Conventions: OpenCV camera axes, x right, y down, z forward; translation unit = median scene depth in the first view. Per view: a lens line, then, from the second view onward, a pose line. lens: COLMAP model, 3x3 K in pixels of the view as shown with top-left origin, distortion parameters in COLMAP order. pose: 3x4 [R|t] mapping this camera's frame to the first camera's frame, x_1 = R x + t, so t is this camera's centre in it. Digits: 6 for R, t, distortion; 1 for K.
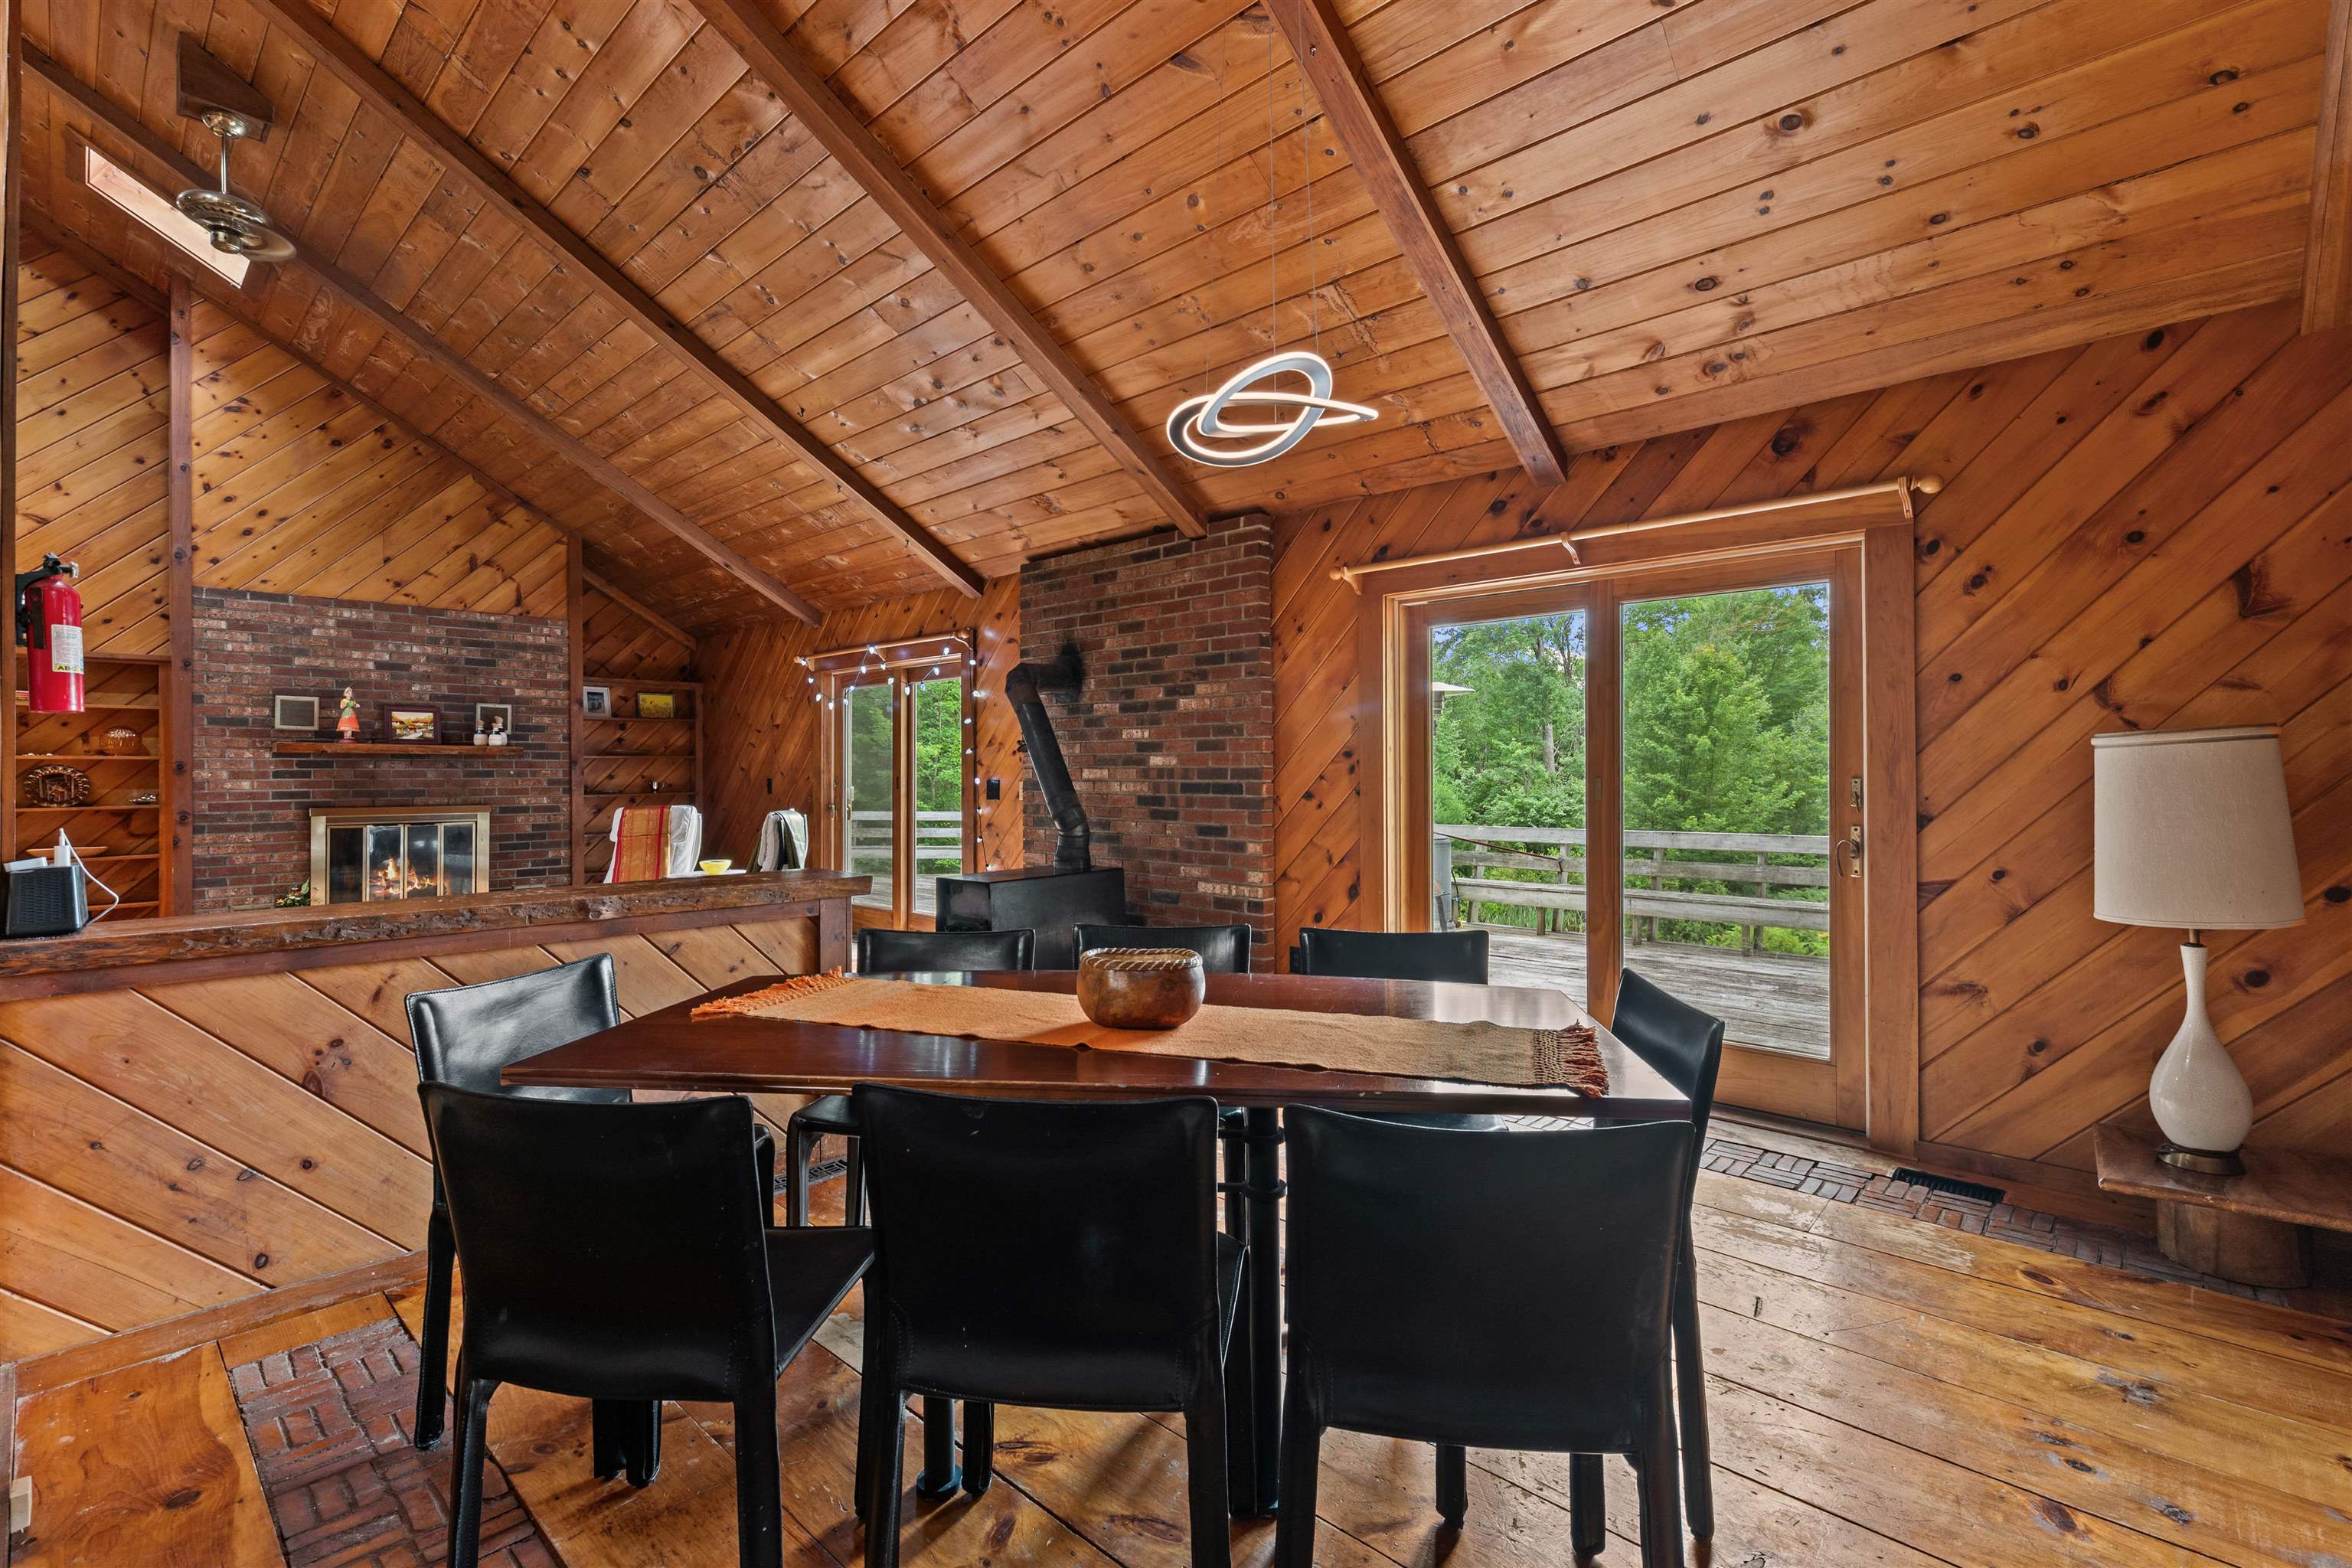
lens RADIAL K [[1036.7, 0, 1179.7], [0, 1036.7, 768.3], [0, 0, 1]] dist [0.003404, 0.000322]
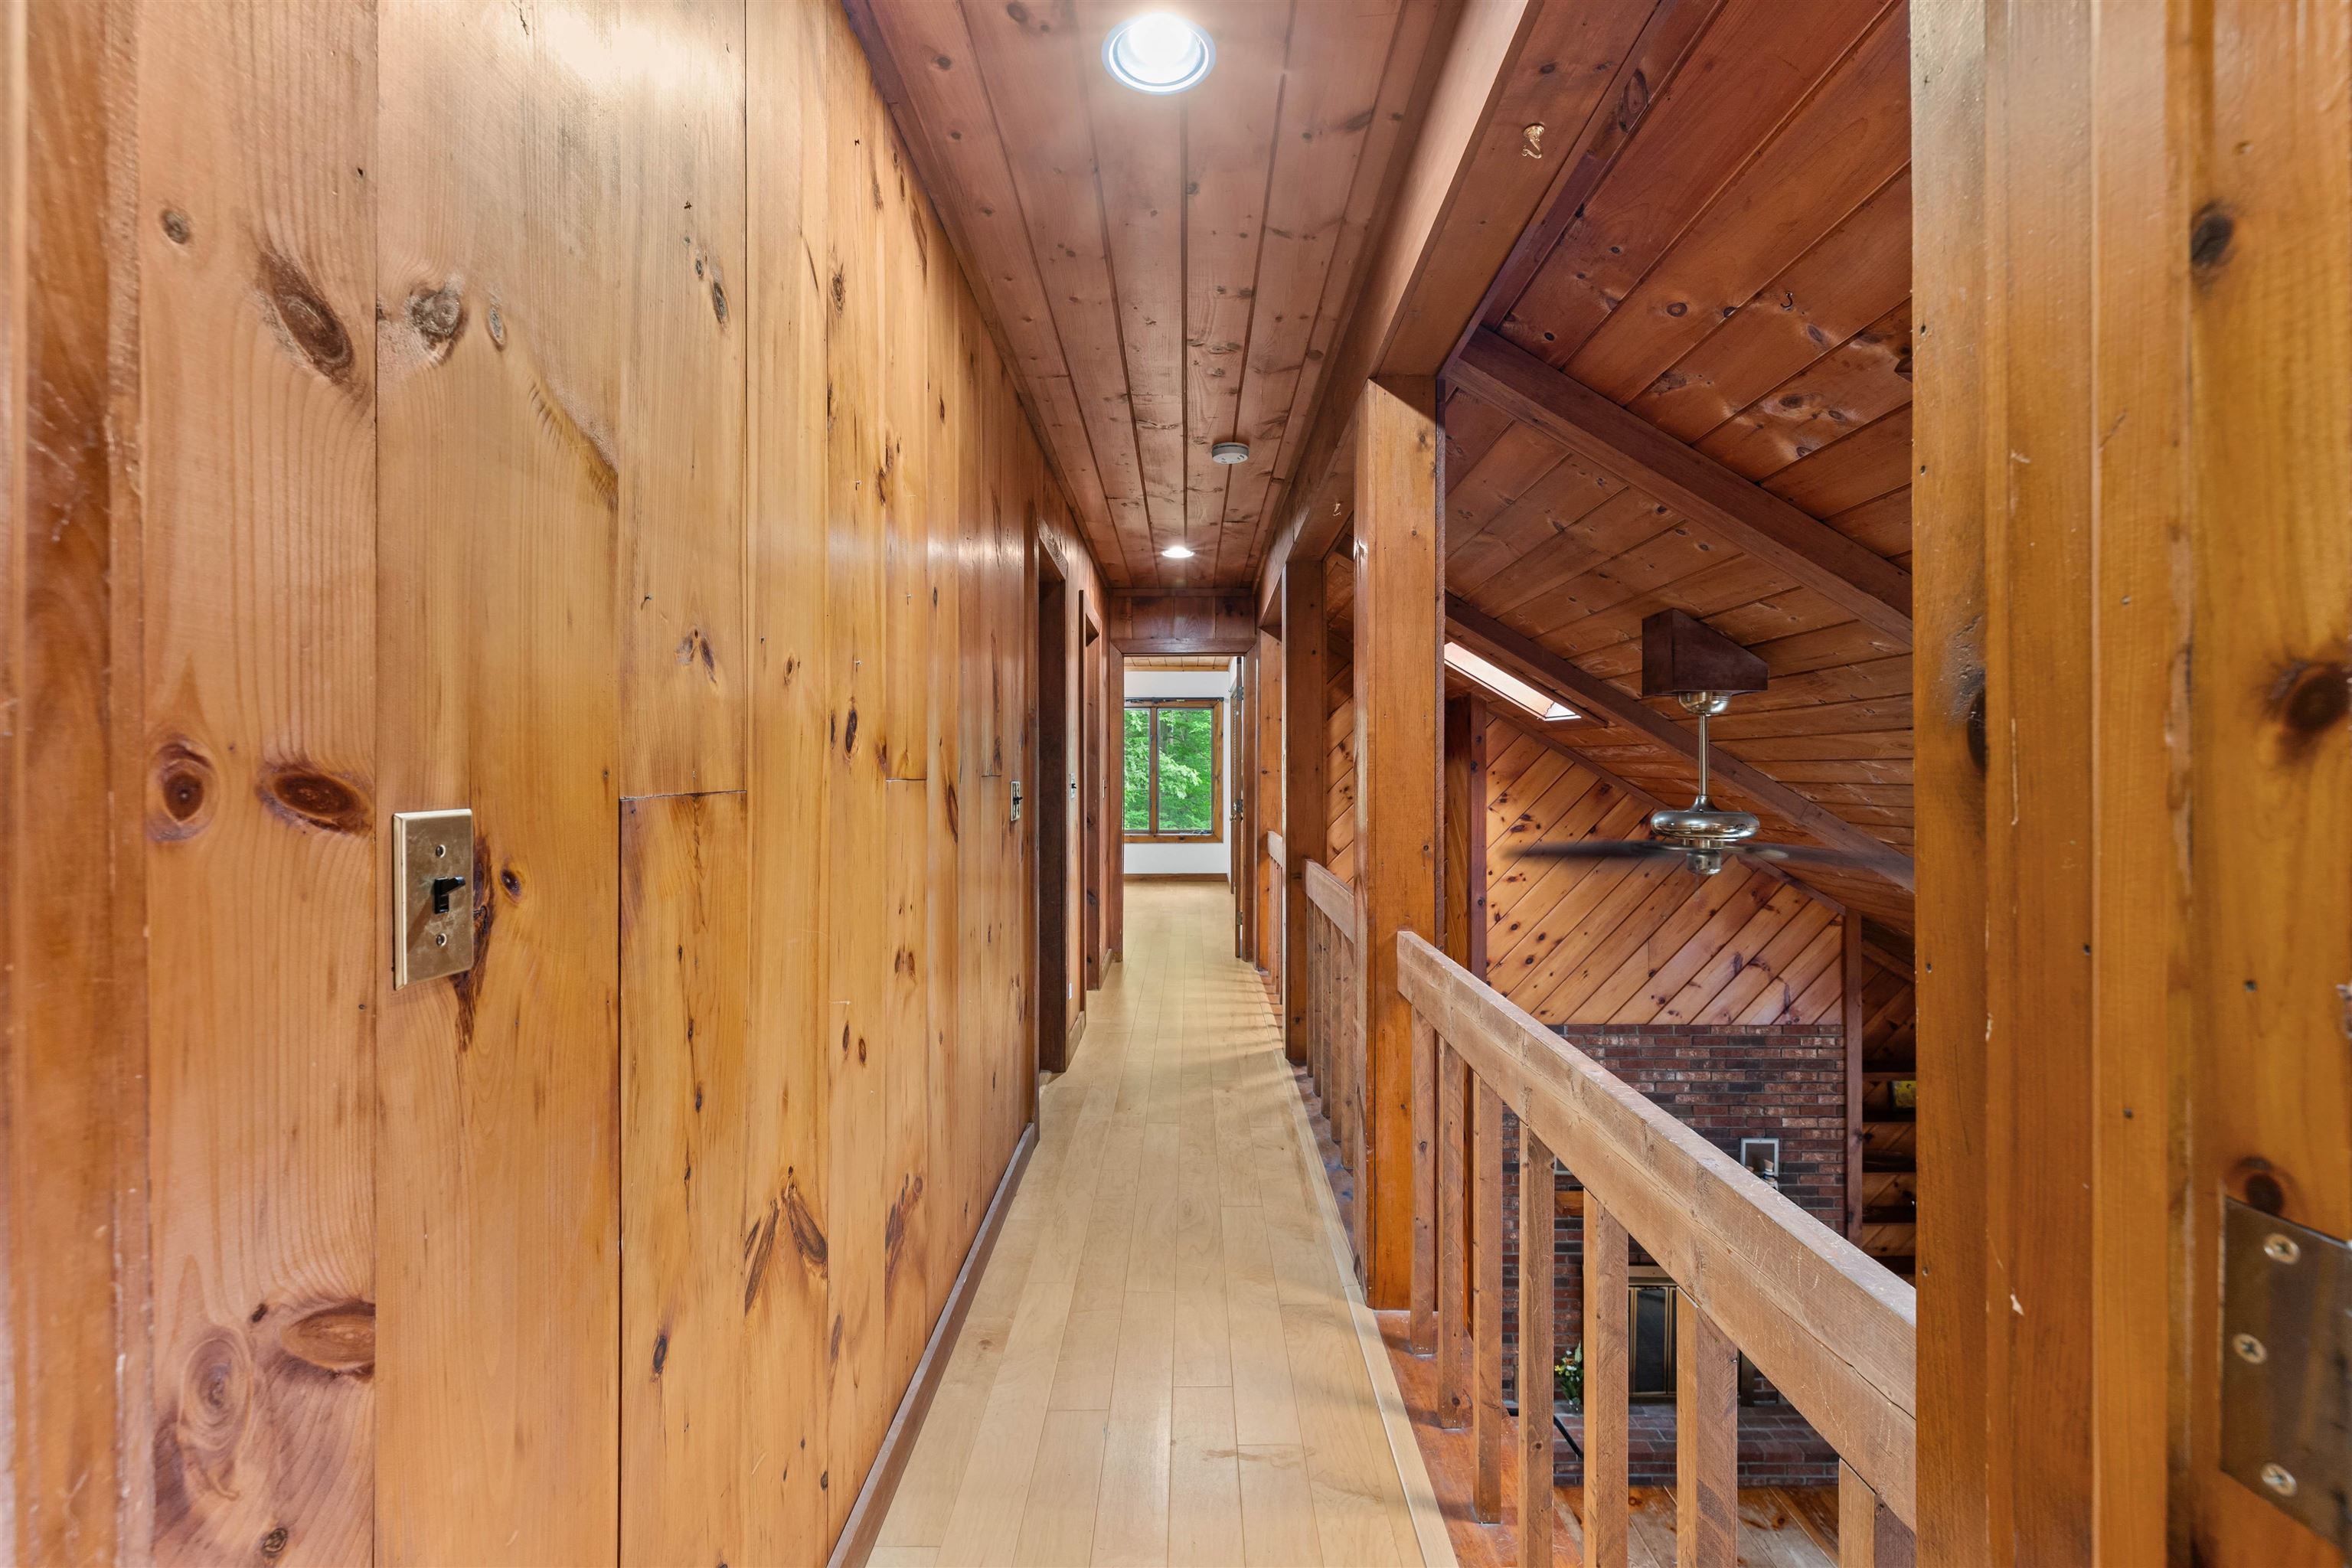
lens RADIAL K [[1036.7, 0, 1188.1], [0, 1036.7, 780.2], [0, 0, 1]] dist [0.003404, 0.000322]
pose [[0.683598, 0.007593, -0.729819, -0.388862], [-0.000345, 0.999949, 0.010080, -0.353985], [0.729858, -0.006639, 0.683566, 0.137252]]
